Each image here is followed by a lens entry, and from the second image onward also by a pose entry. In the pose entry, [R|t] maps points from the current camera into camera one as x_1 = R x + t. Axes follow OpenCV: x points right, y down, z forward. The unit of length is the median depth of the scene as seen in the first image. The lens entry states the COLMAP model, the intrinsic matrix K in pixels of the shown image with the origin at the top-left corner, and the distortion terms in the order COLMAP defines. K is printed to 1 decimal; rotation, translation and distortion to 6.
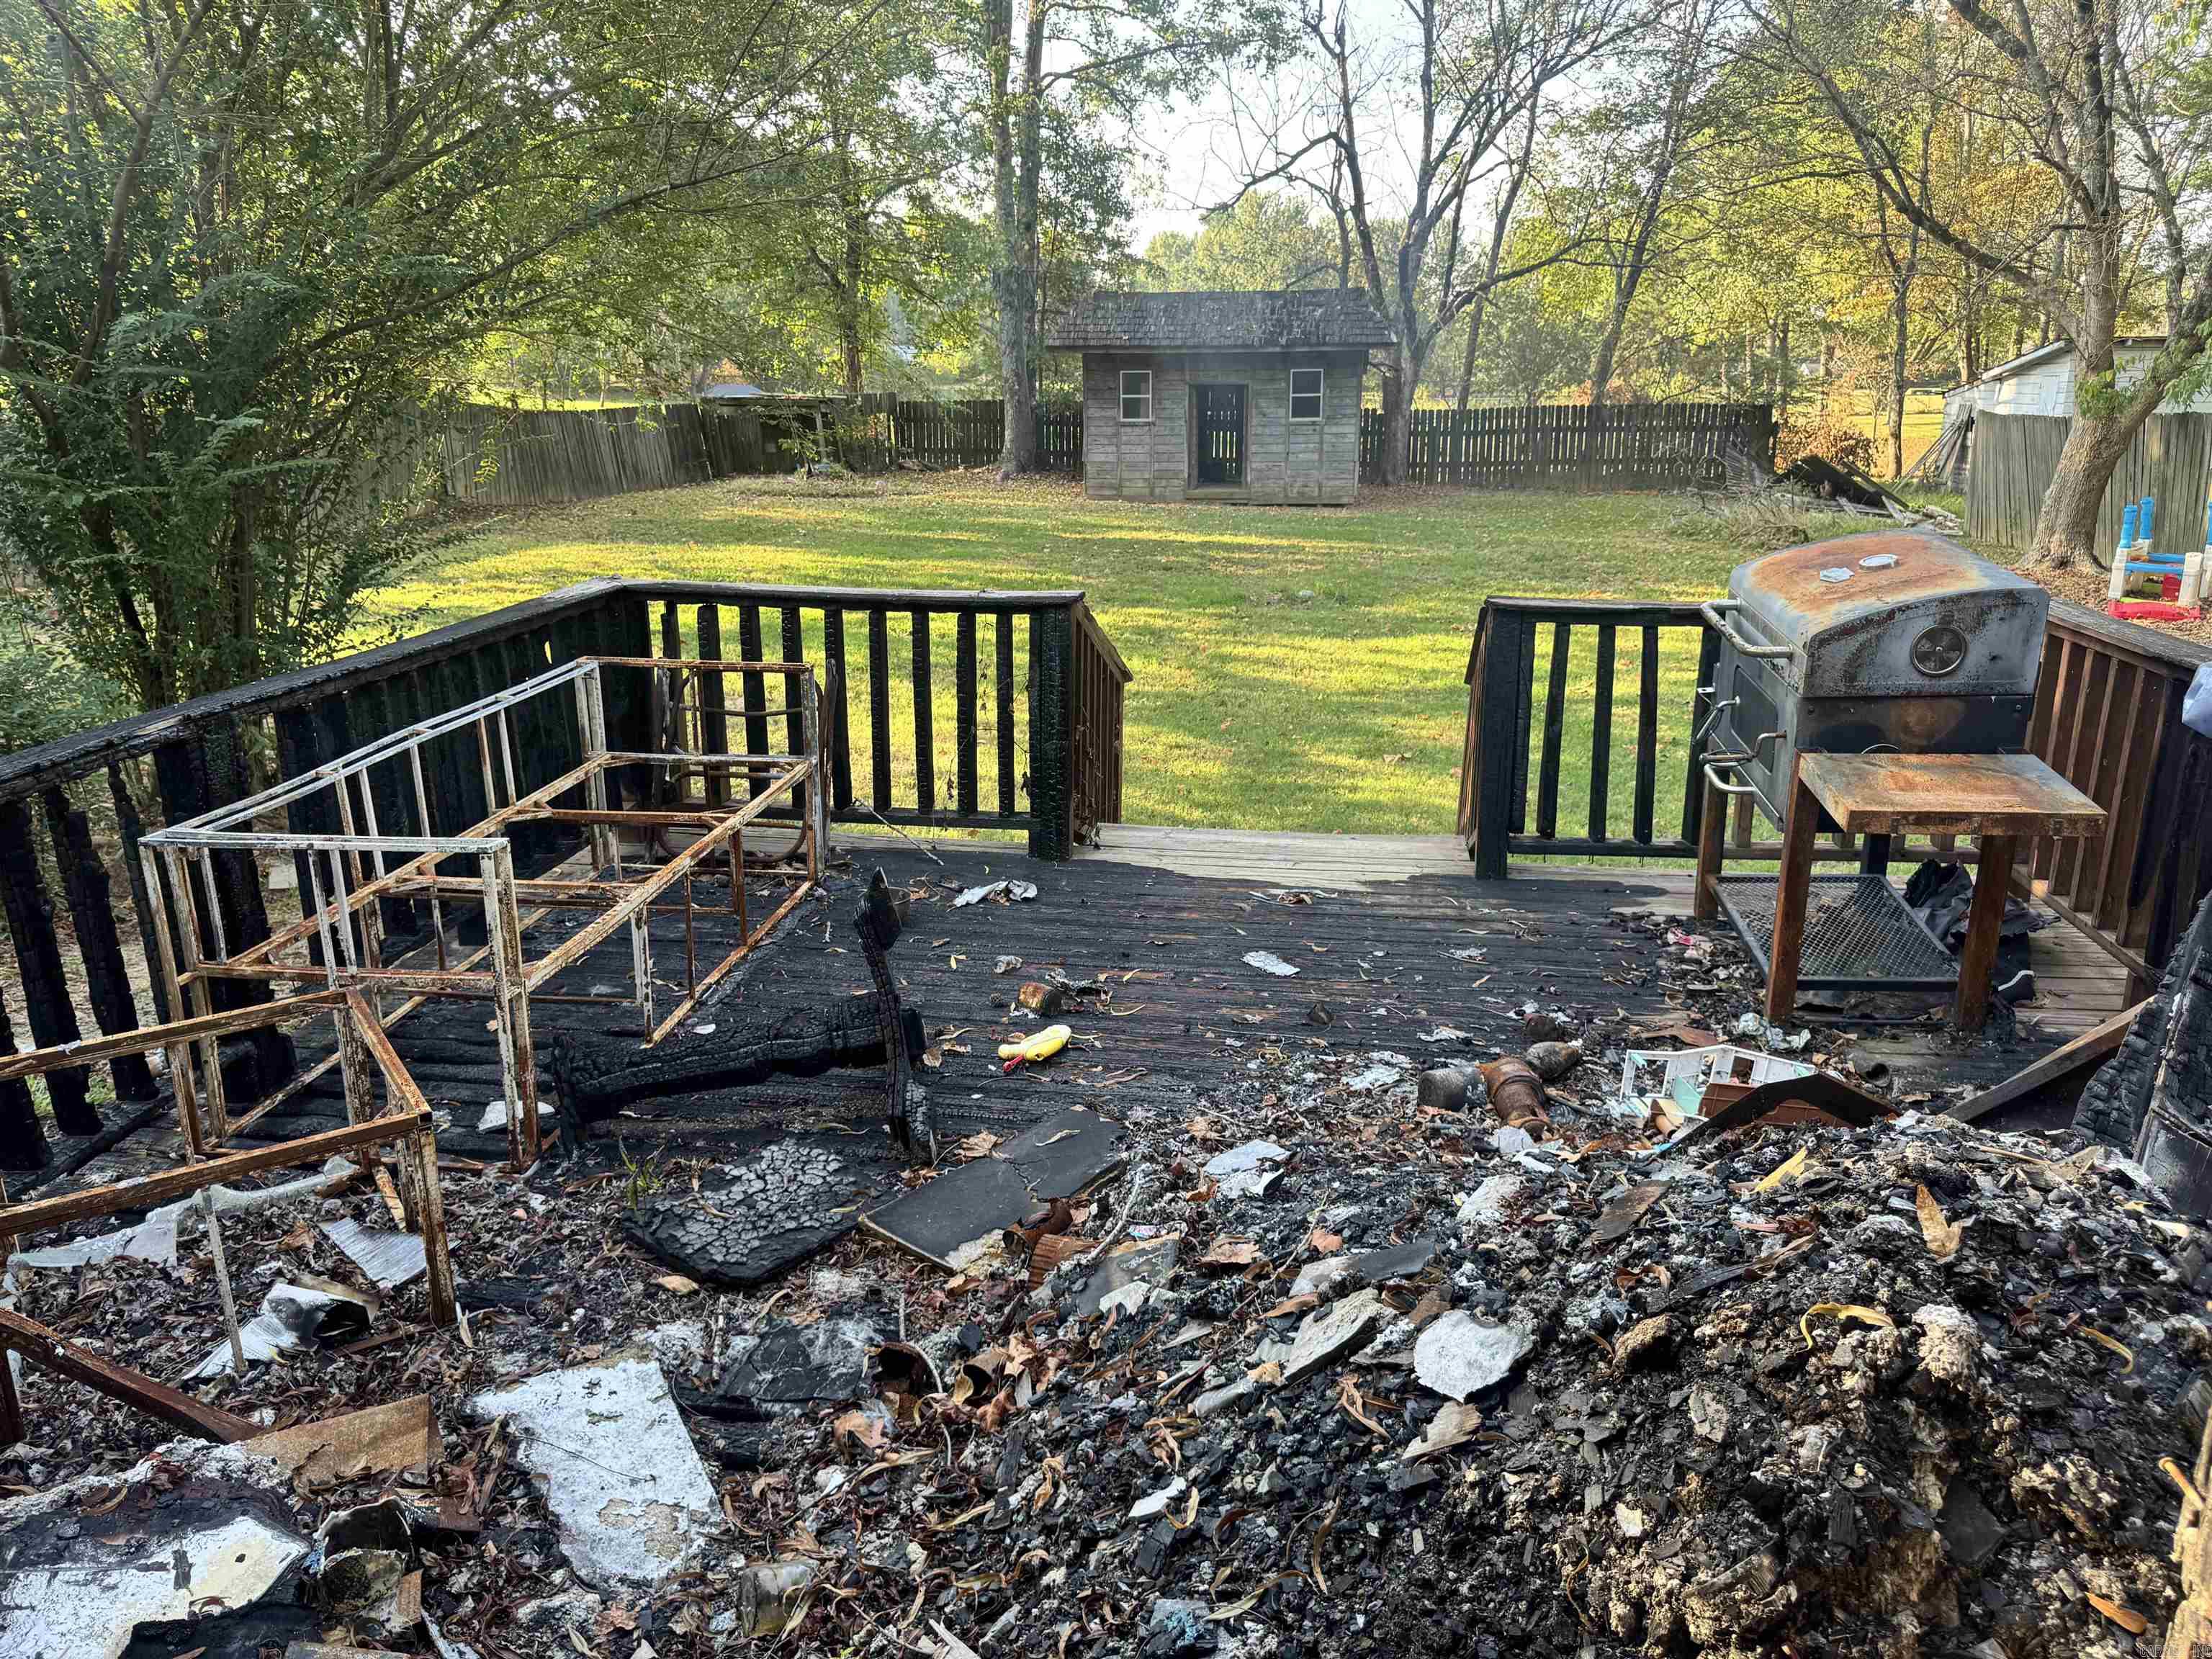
lens RADIAL K [[1533.3, 0, 1093.4], [0, 1533.3, 833.8], [0, 0, 1]] dist [0.047748, -0.075244]
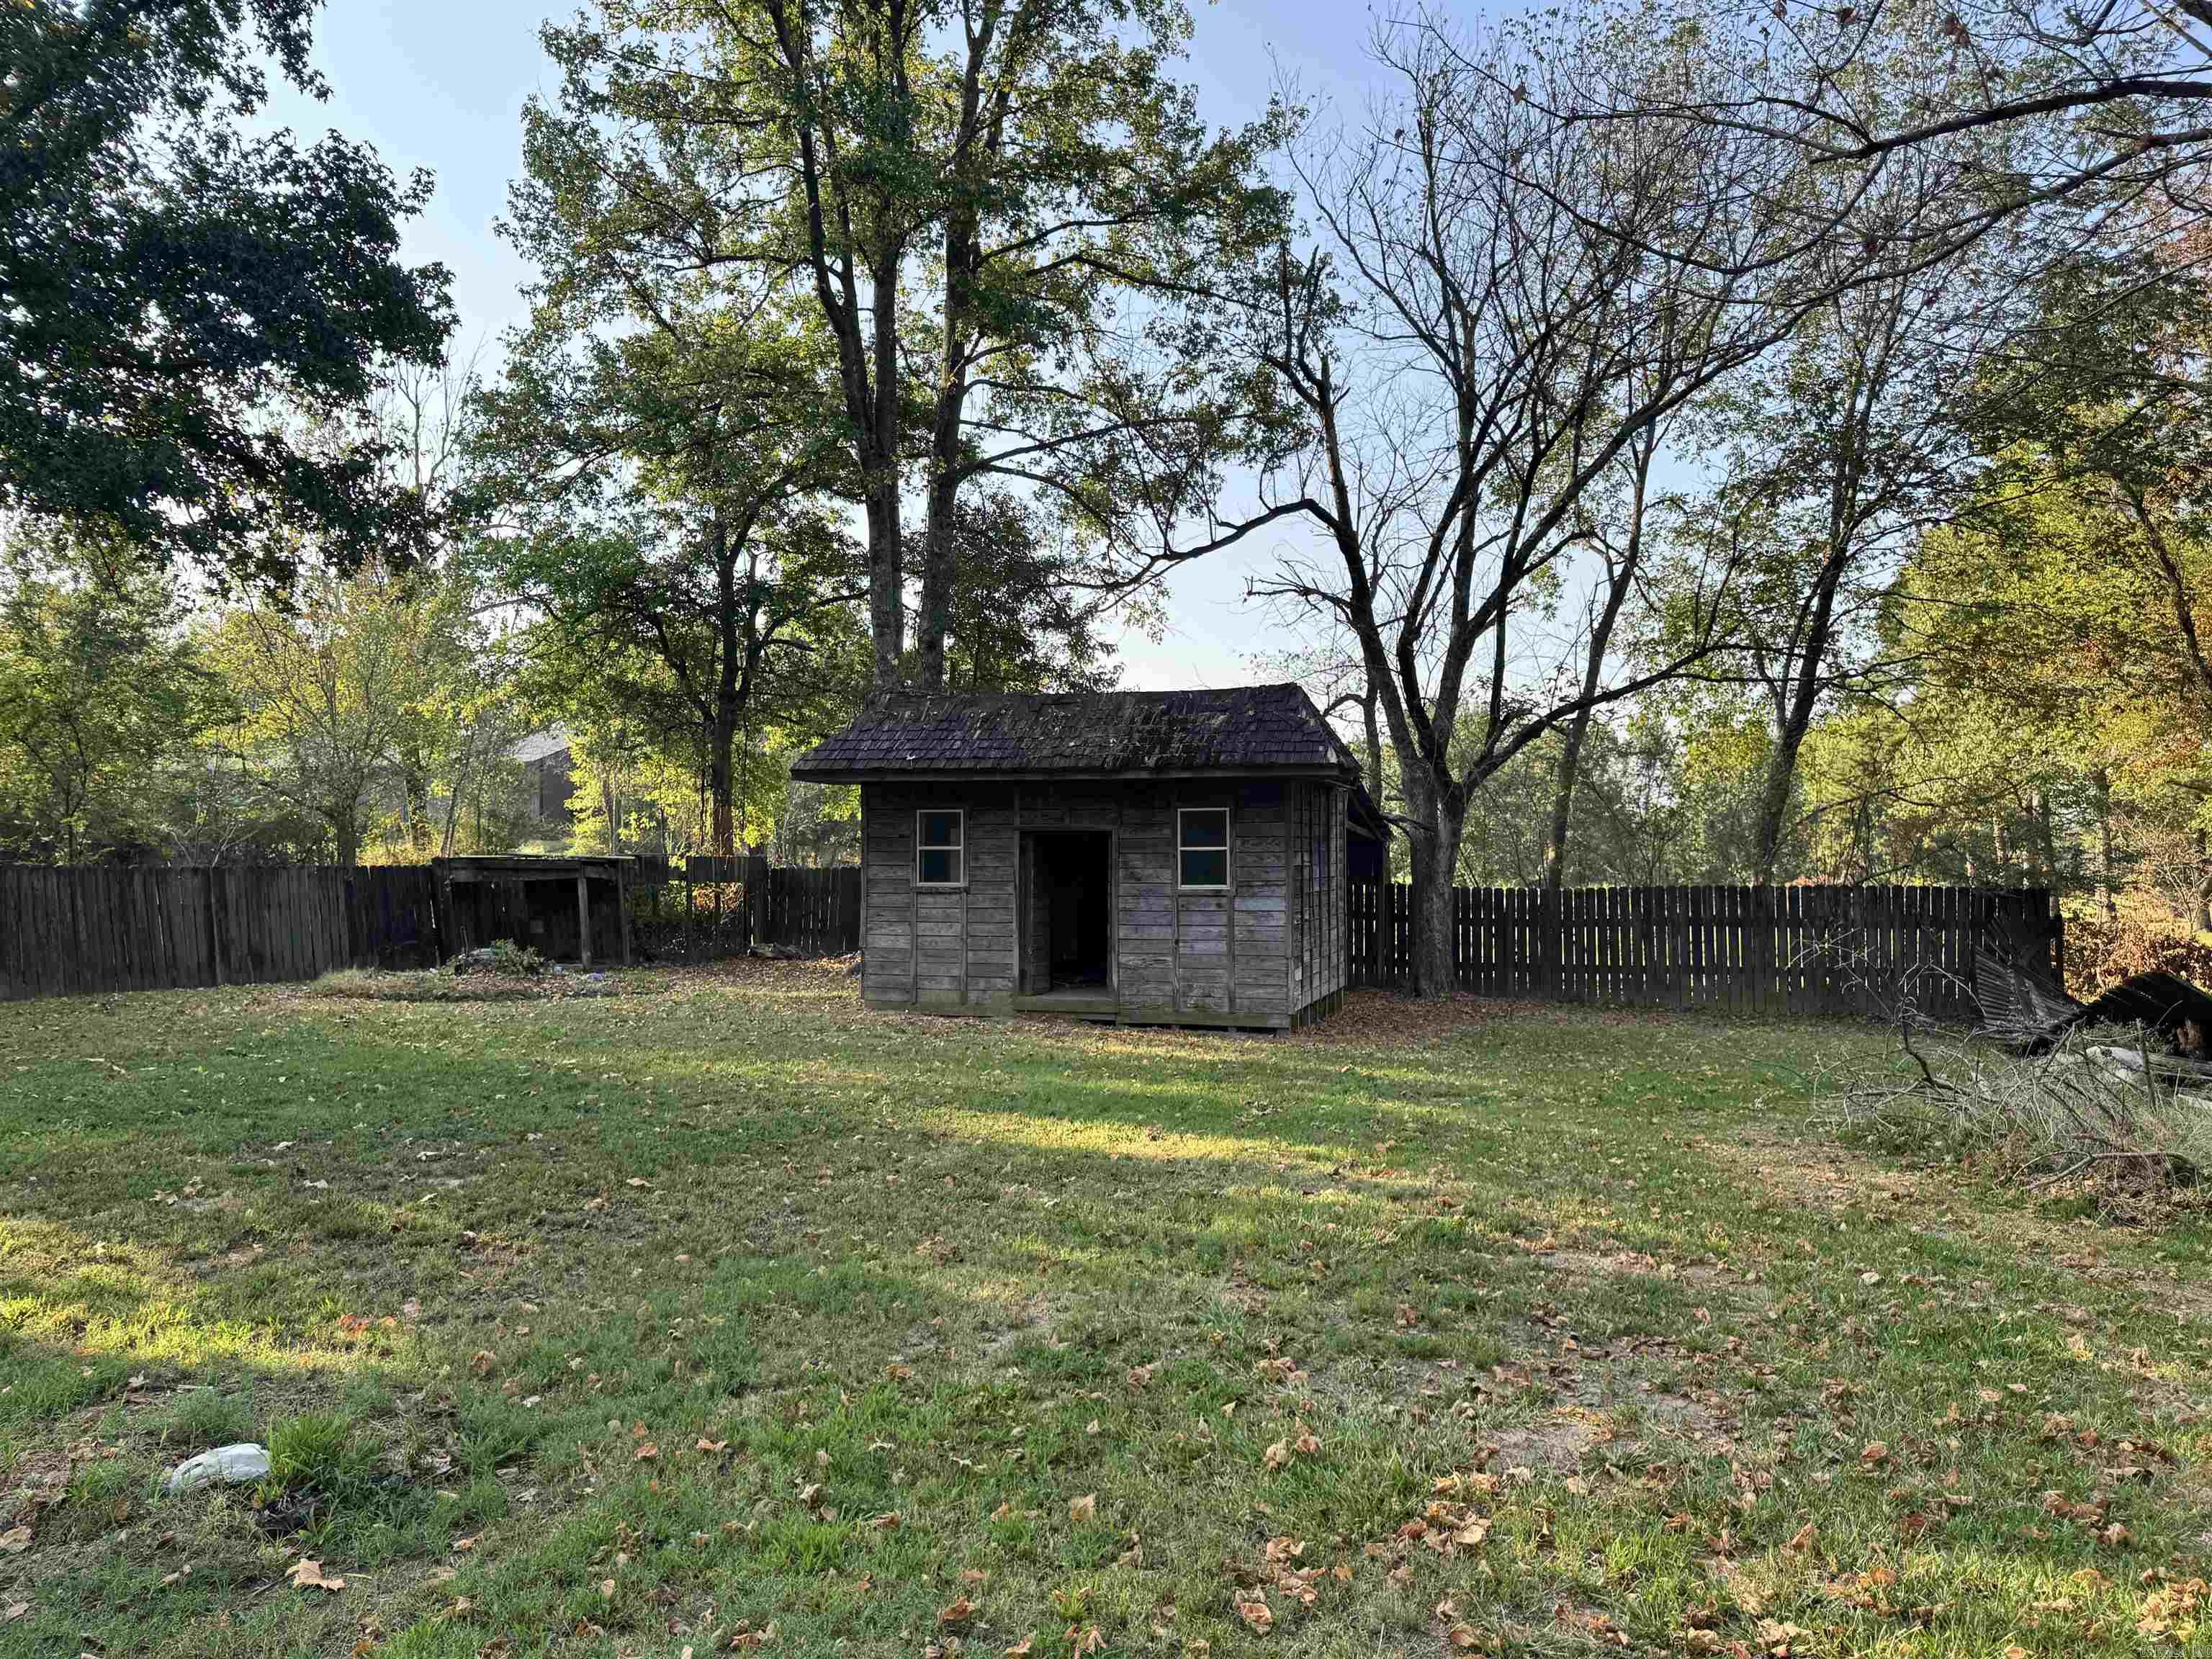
lens RADIAL K [[1533.3, 0, 1093.4], [0, 1533.3, 833.8], [0, 0, 1]] dist [0.047748, -0.075244]
pose [[0.983944, 0.015866, -0.177770, 0.188884], [-0.070438, 0.949710, -0.305106, -0.094843], [0.163989, 0.312729, 0.935579, 0.389671]]
